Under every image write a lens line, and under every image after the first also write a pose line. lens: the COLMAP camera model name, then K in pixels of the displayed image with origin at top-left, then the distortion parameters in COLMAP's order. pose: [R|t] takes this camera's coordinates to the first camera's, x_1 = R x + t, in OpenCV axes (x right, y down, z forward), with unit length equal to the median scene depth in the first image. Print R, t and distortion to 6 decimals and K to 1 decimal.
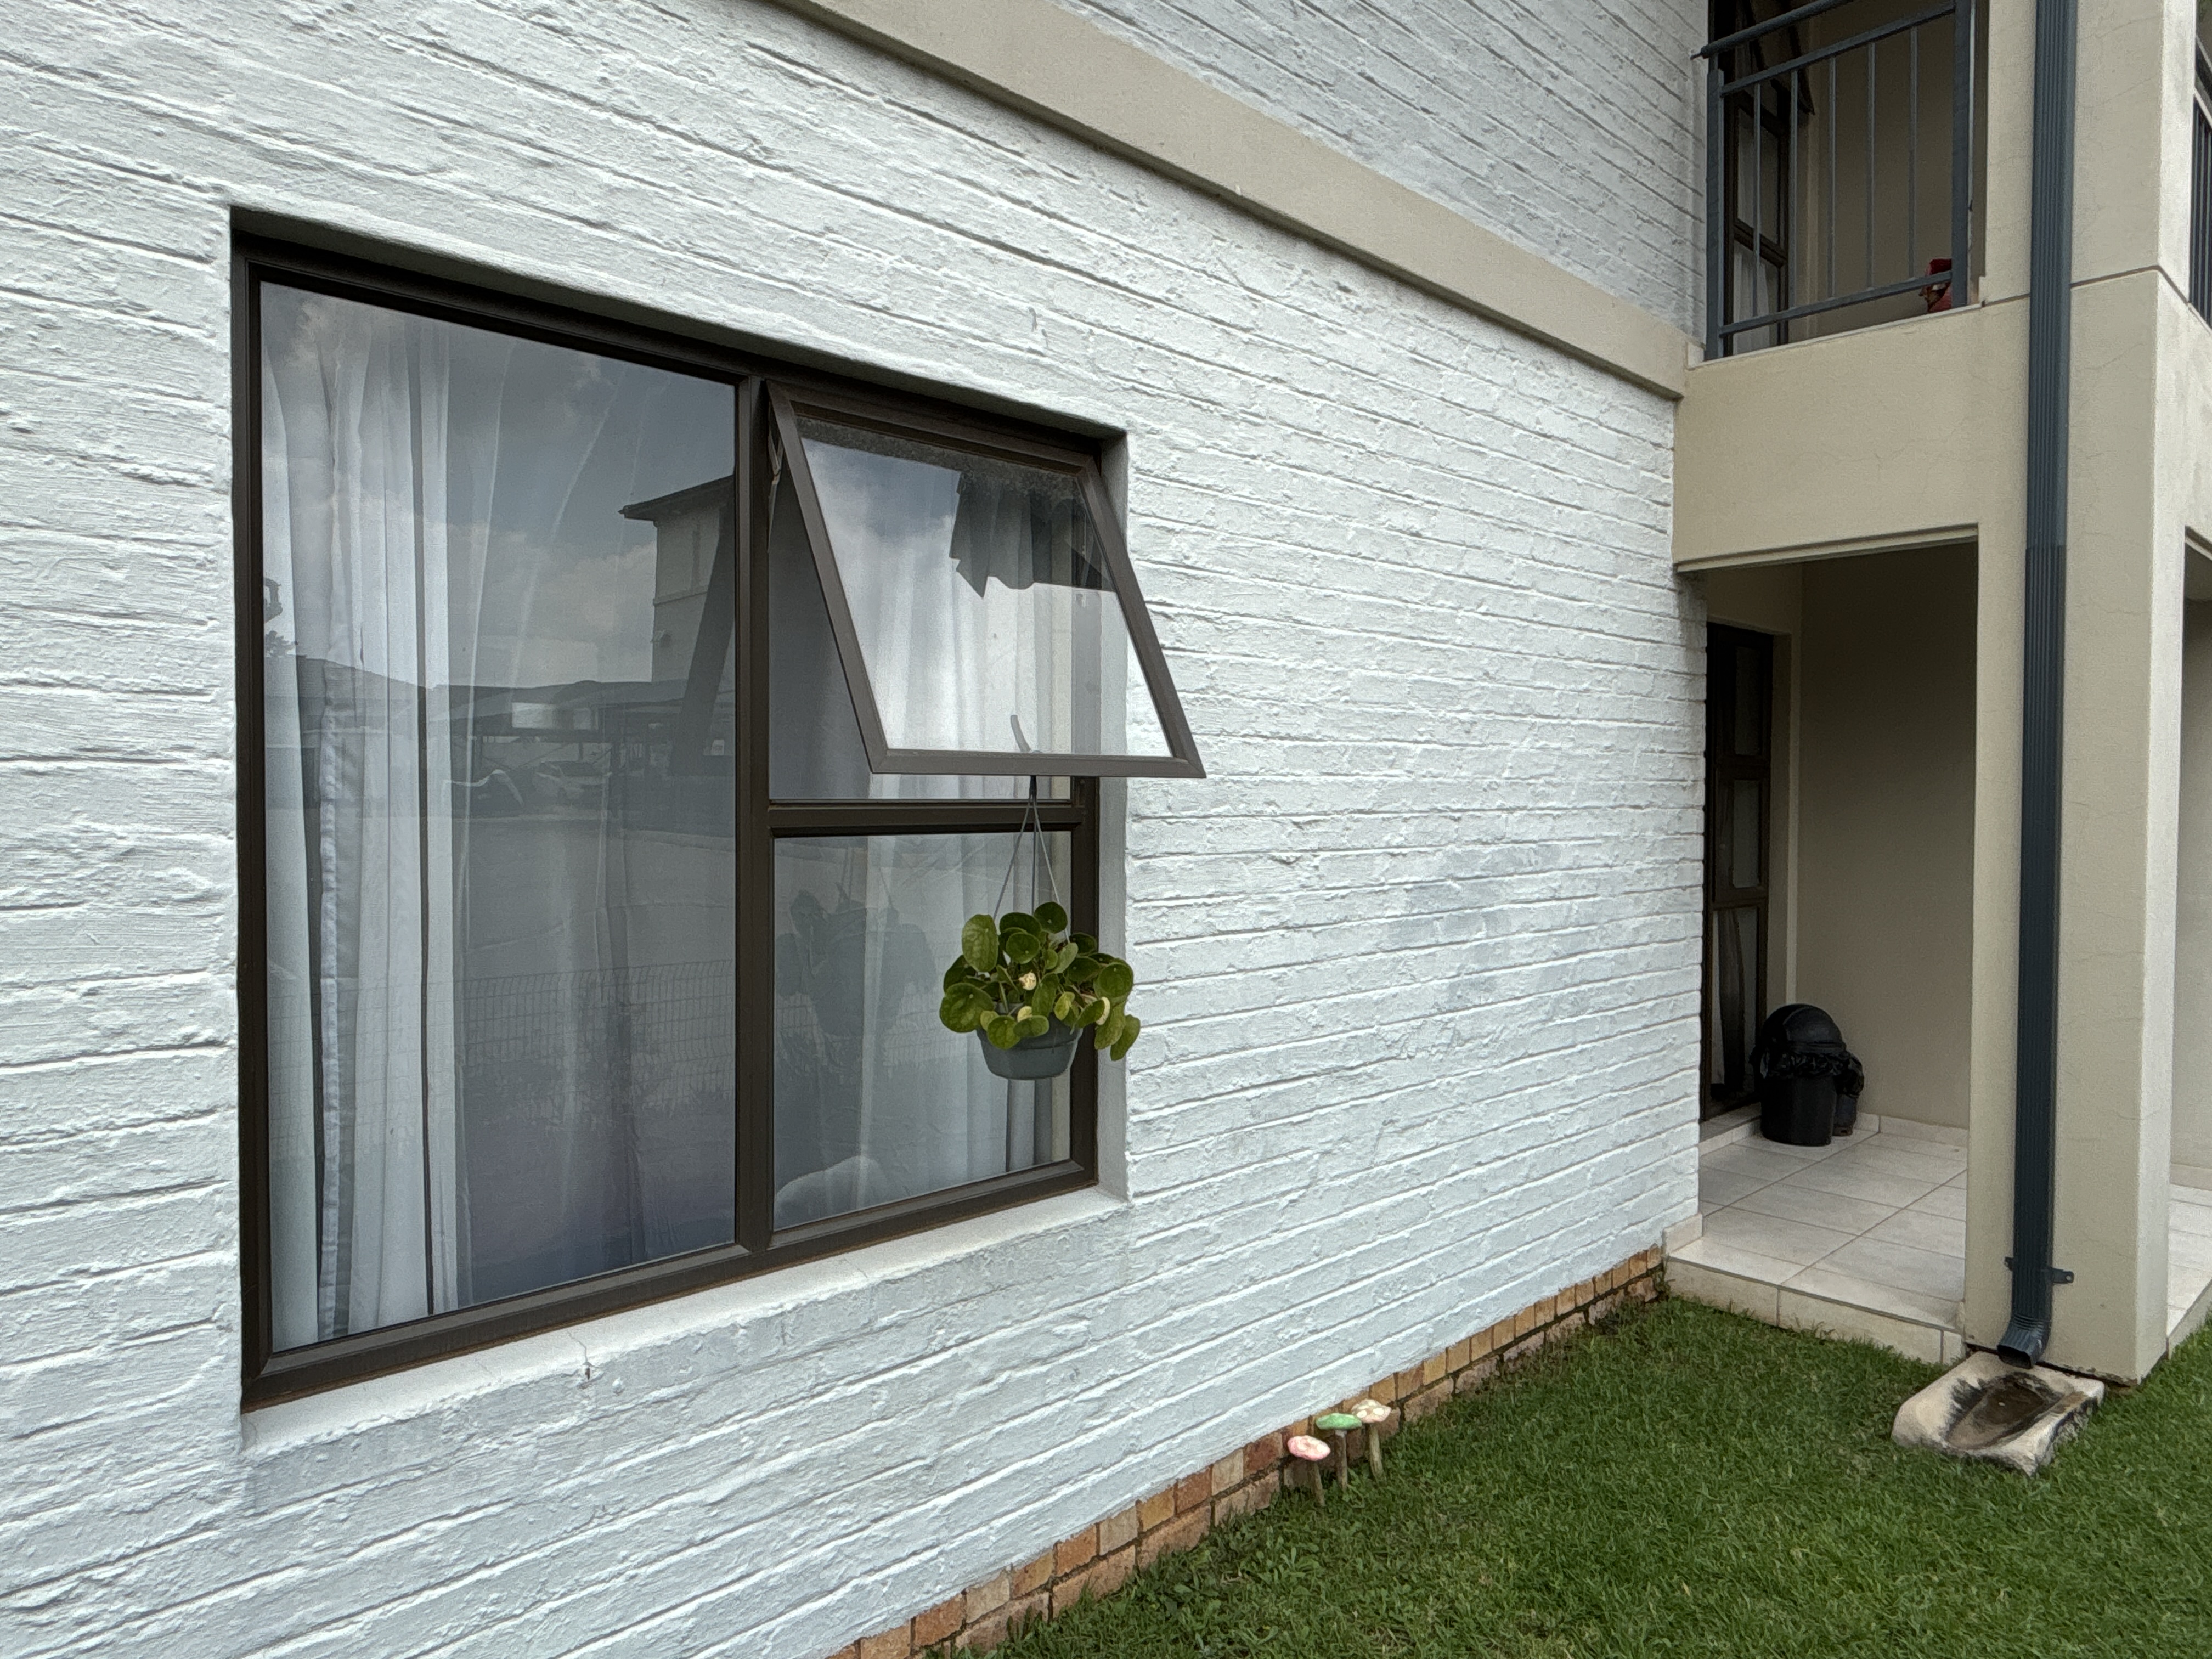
lens RADIAL K [[1391.6, 0, 1108.4], [0, 1391.6, 825.9], [0, 0, 1]] dist [0.016469, -0.005625]
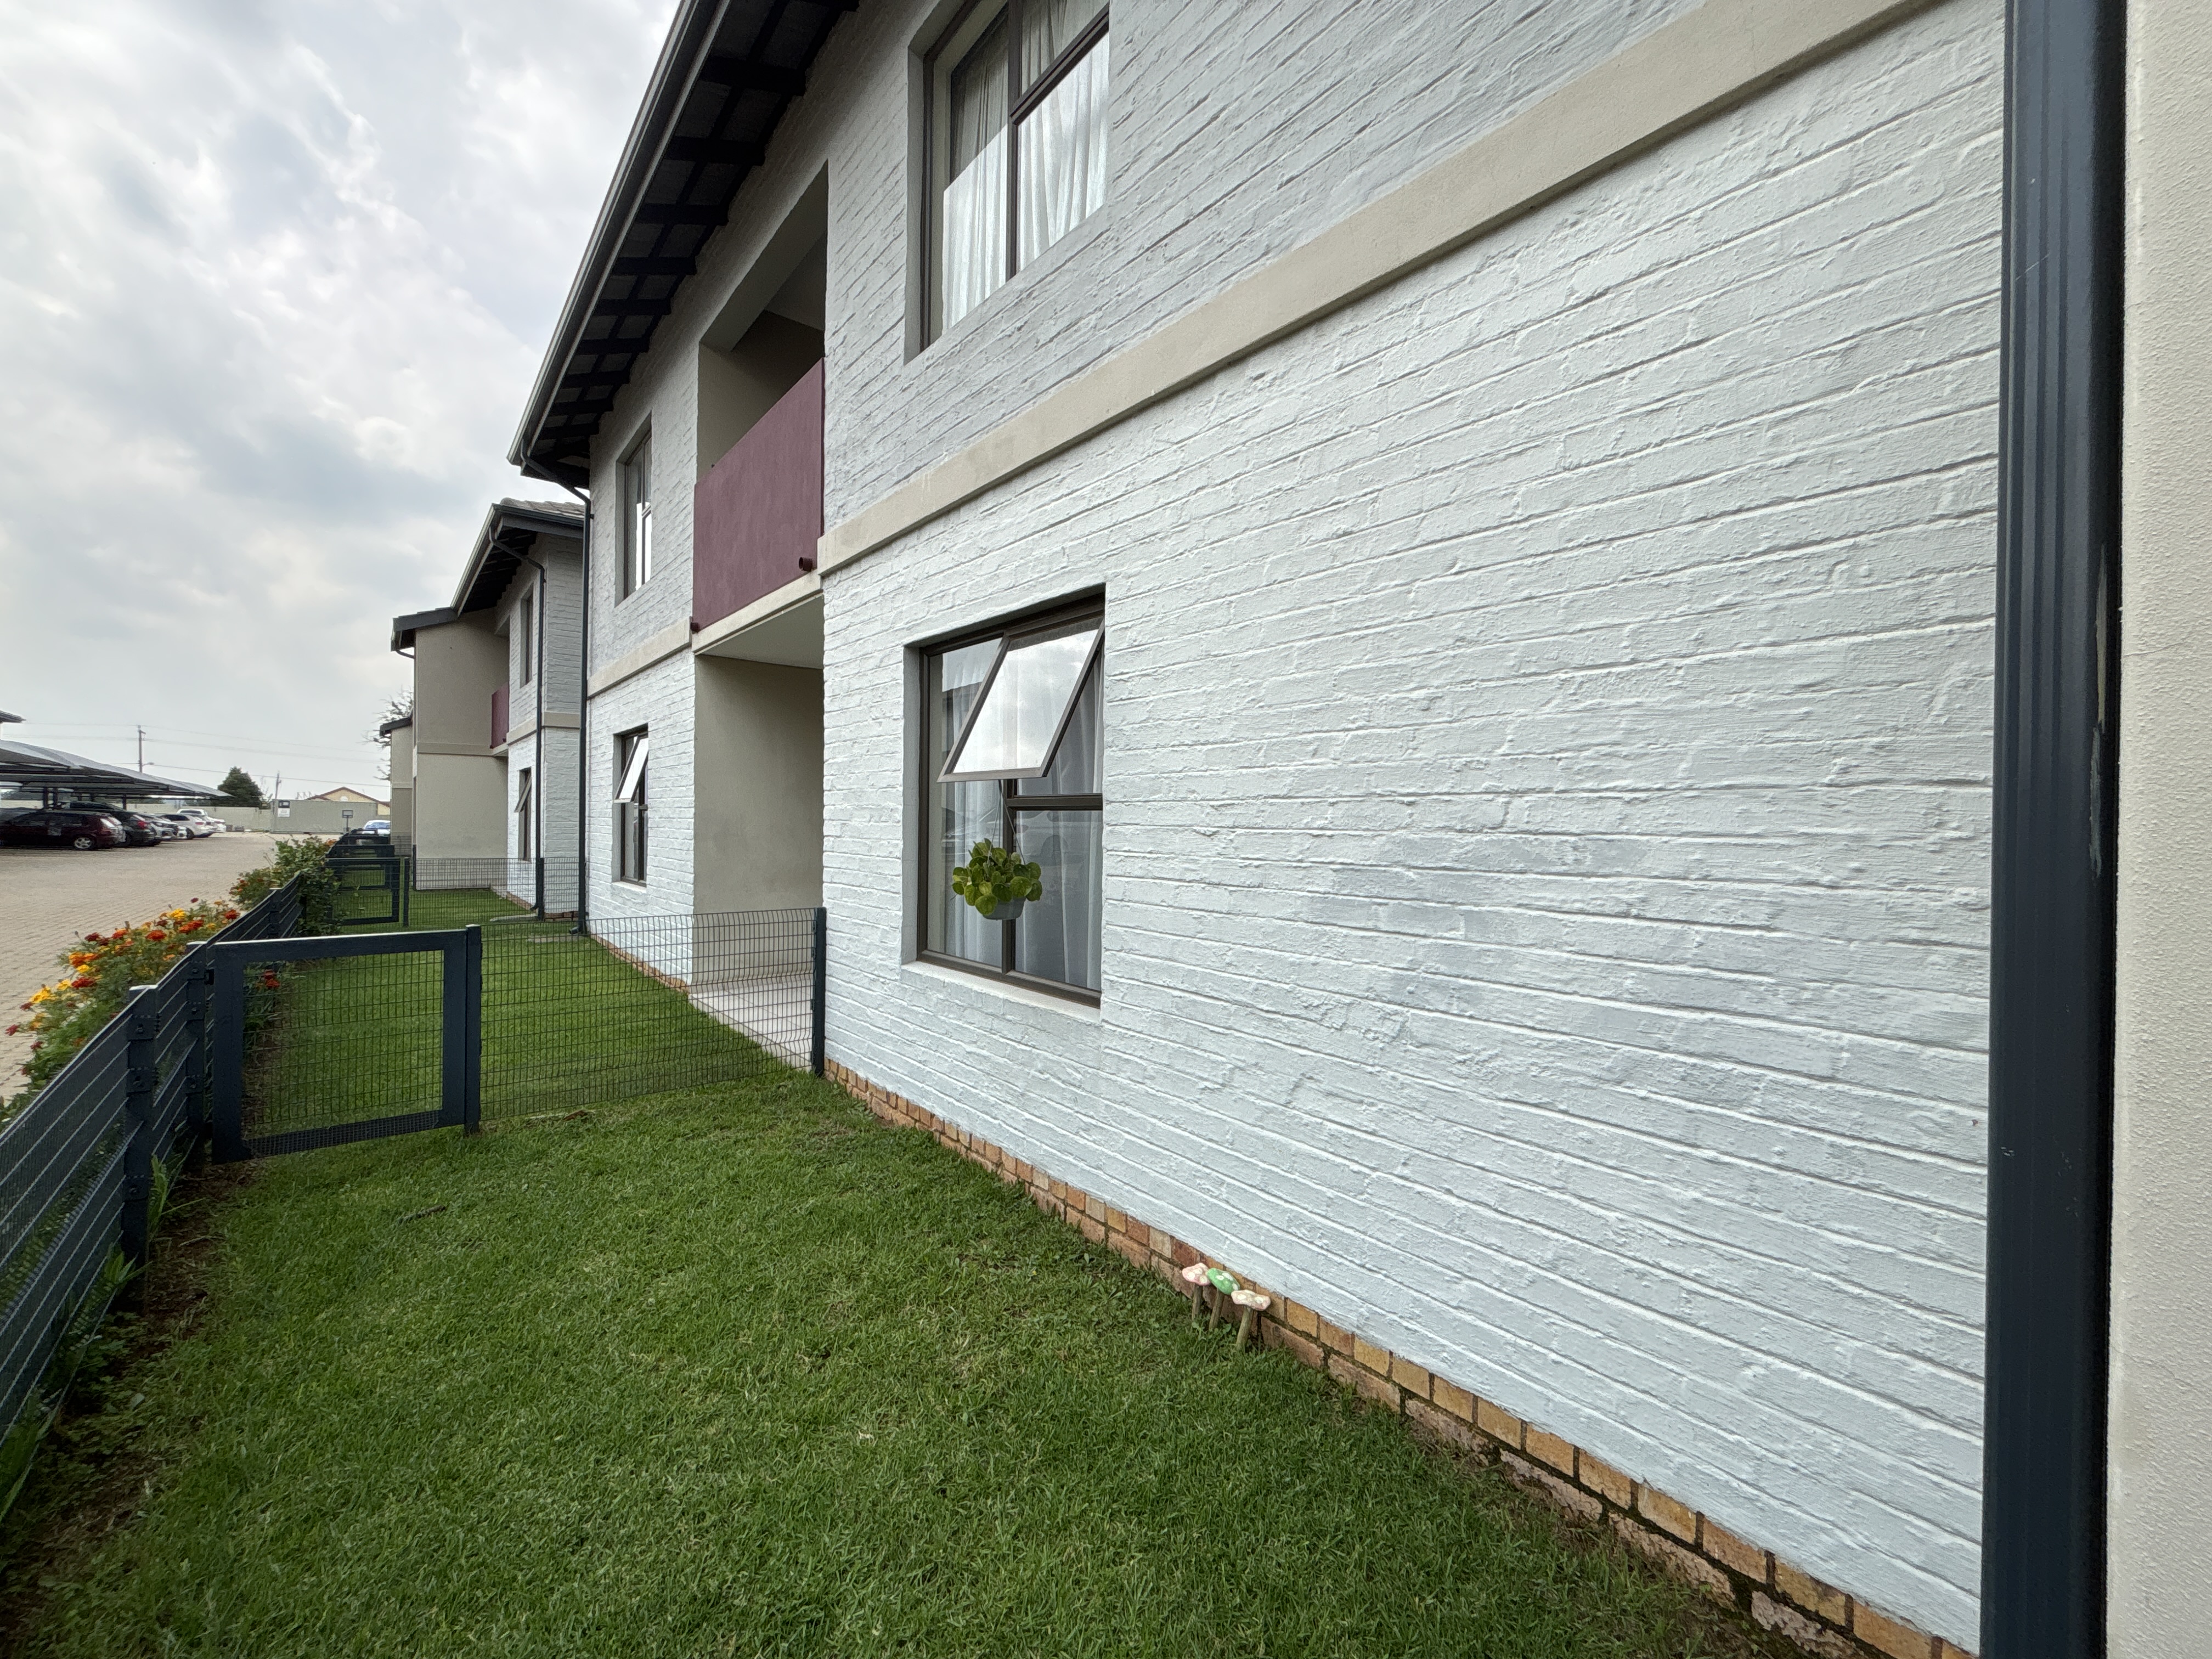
lens RADIAL K [[885.9, 0, 1110.7], [0, 885.9, 828.3], [0, 0, 1]] dist [-0.002023, 0.000511]
pose [[-0.061286, 0.004791, -0.998109, 0.906640], [-0.034850, 0.999368, 0.006937, 0.015590], [0.997512, 0.035209, -0.061080, 0.872676]]
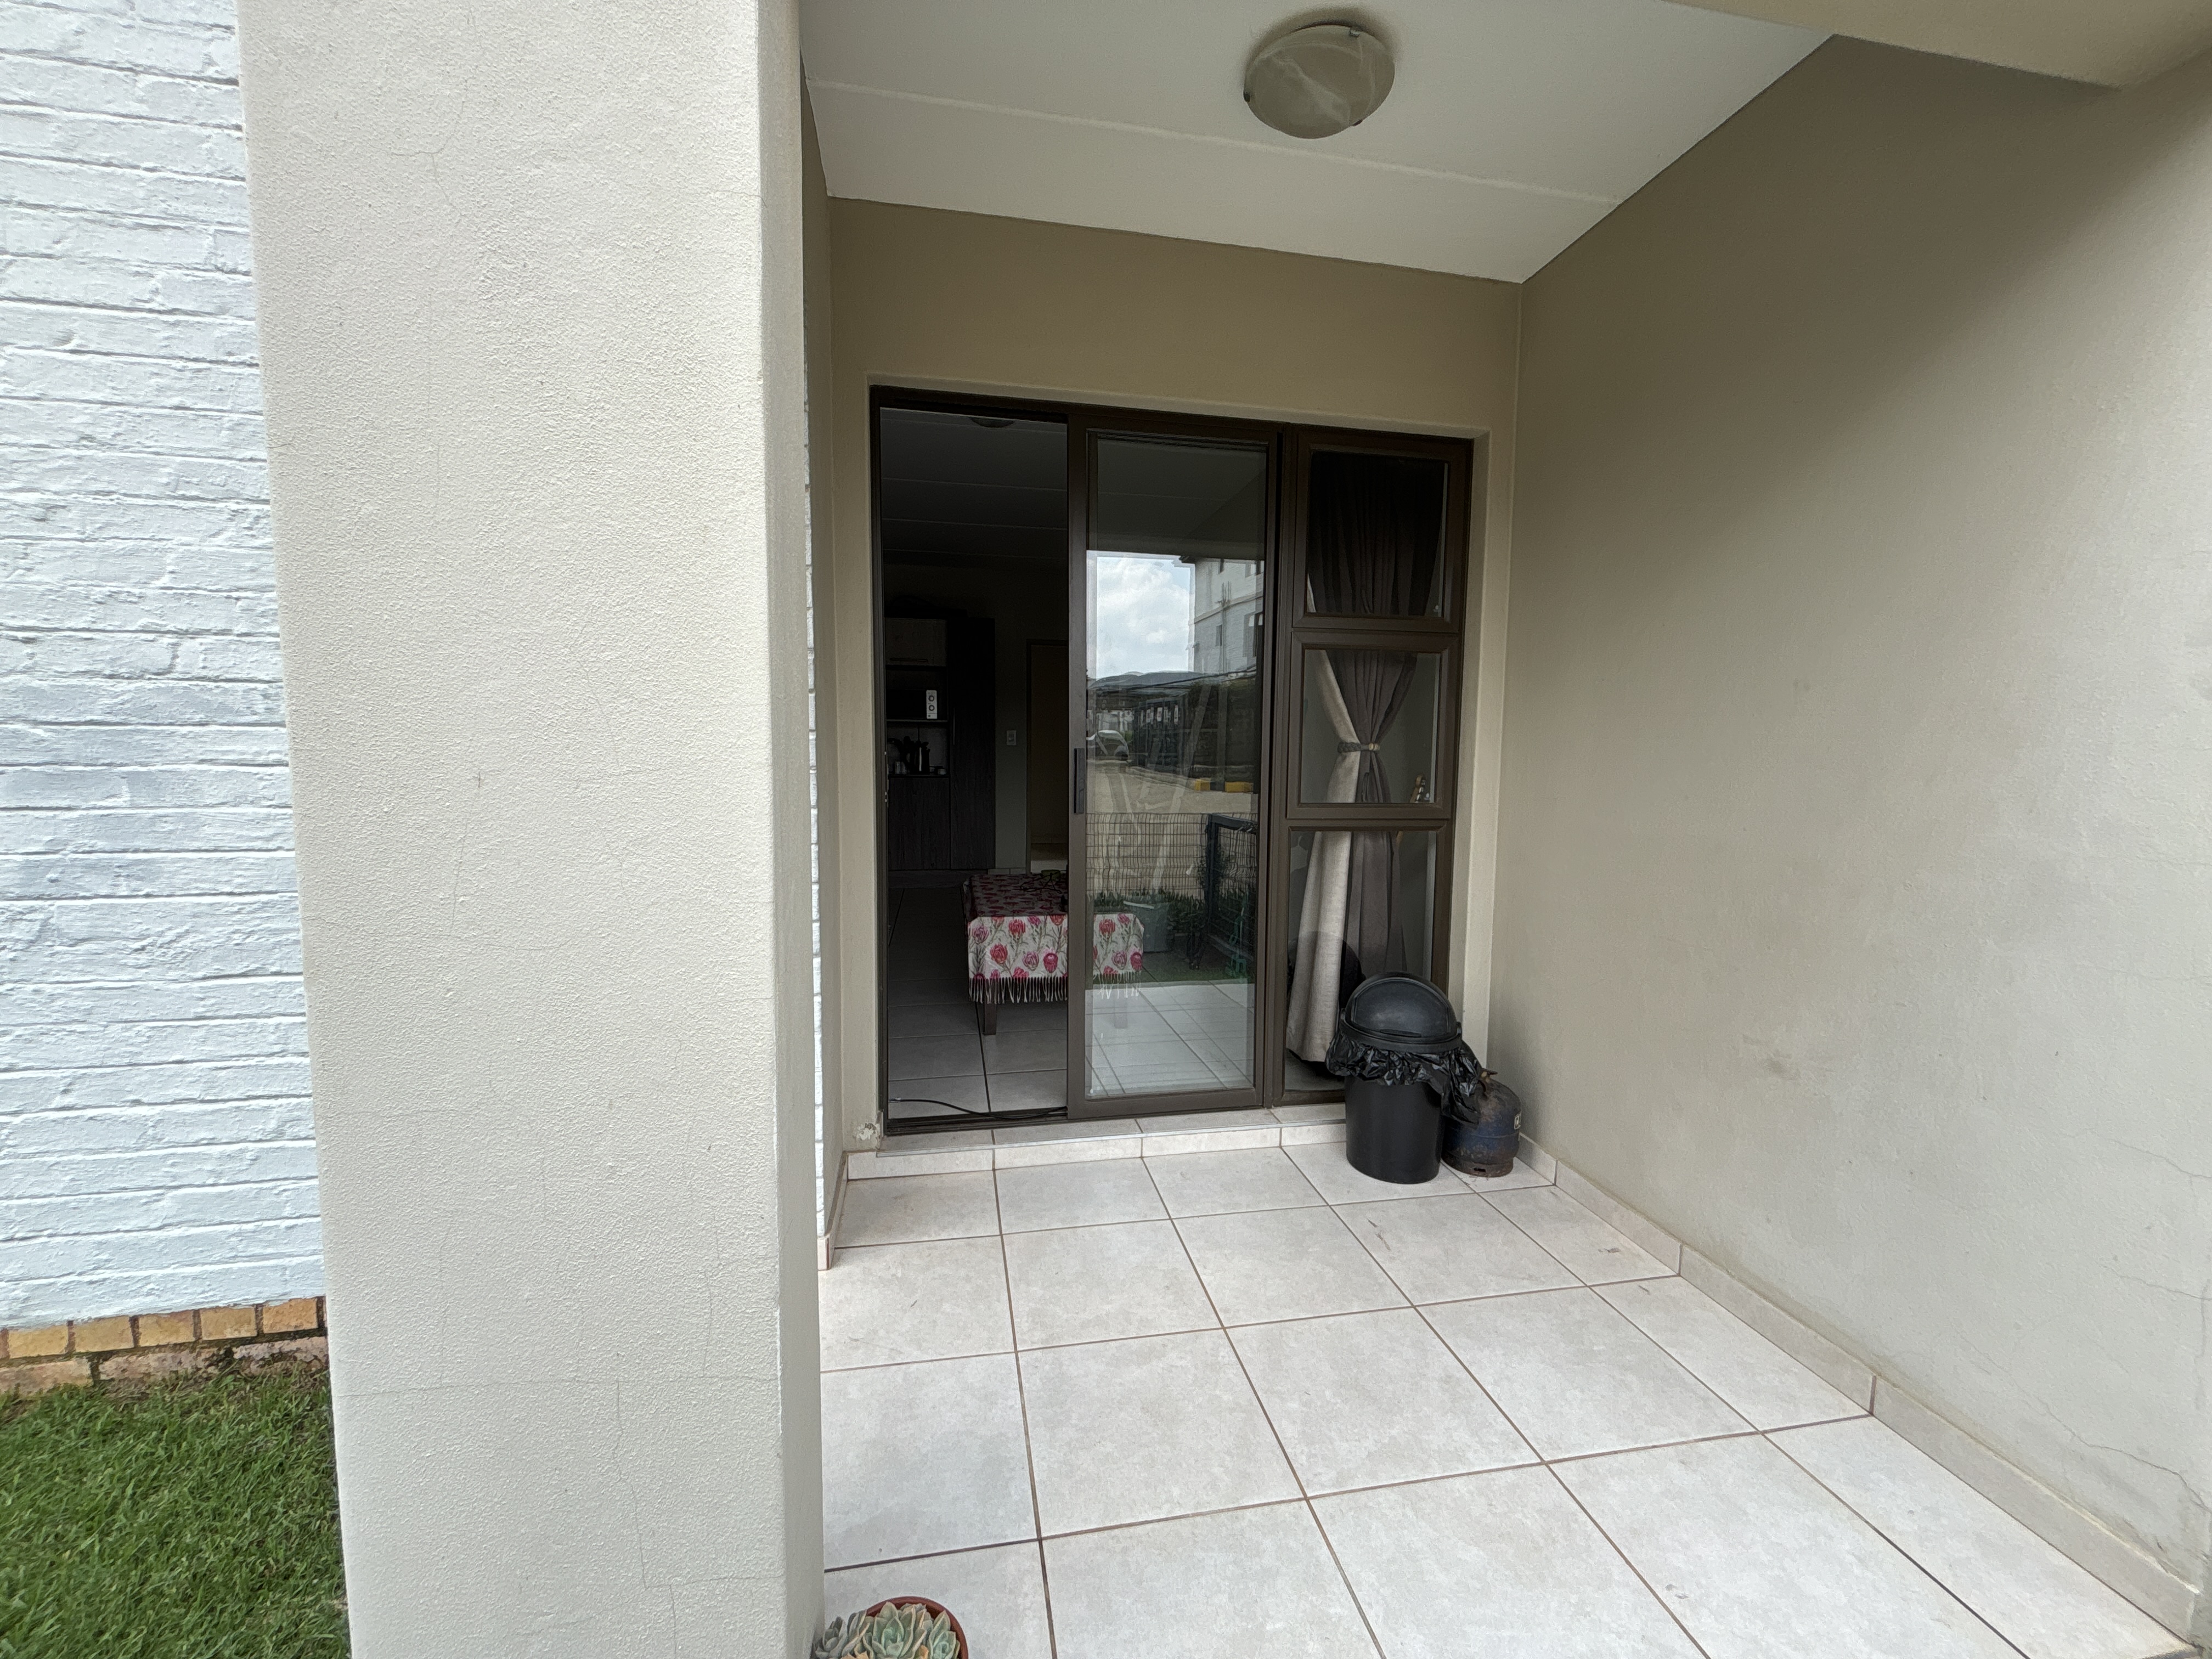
lens RADIAL K [[885.9, 0, 1115.1], [0, 885.9, 817.4], [0, 0, 1]] dist [-0.002023, 0.000511]
pose [[0.836315, 0.053424, -0.545639, 1.041193], [-0.023000, 0.997784, 0.062443, 0.048451], [0.547766, -0.039672, 0.835690, 0.963383]]
